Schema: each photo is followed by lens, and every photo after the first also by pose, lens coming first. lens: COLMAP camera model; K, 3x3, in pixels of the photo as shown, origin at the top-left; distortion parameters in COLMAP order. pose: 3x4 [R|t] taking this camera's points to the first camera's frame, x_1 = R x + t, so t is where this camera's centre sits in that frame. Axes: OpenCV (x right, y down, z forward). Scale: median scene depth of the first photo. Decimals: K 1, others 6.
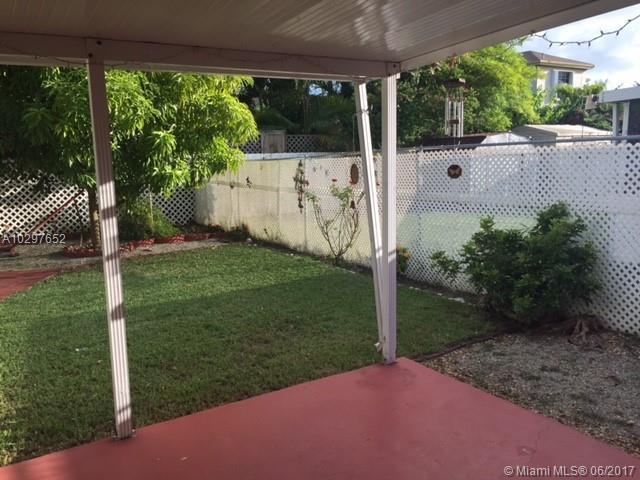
lens RADIAL K [[550.0, 0, 320.0], [0, 550.0, 239.4], [0, 0, 1]] dist [0.044816, -0.037802]
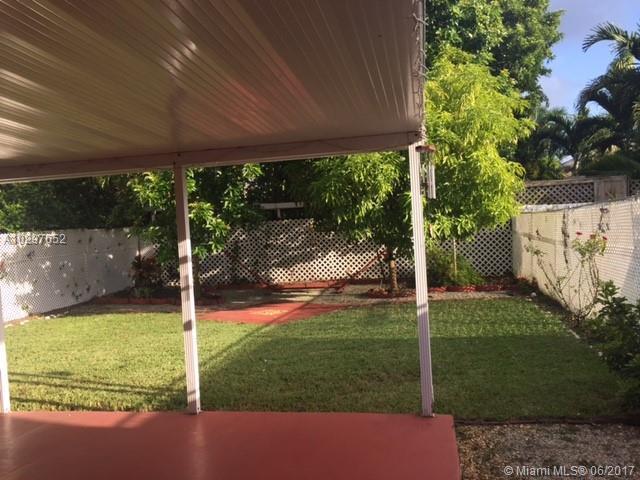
lens RADIAL K [[550.0, 0, 316.9], [0, 550.0, 239.7], [0, 0, 1]] dist [0.044816, -0.037802]
pose [[0.732624, 0.005101, -0.680615, 0.516626], [-0.065444, 0.995867, -0.062981, -0.017827], [0.677481, 0.090684, 0.729929, 0.063900]]
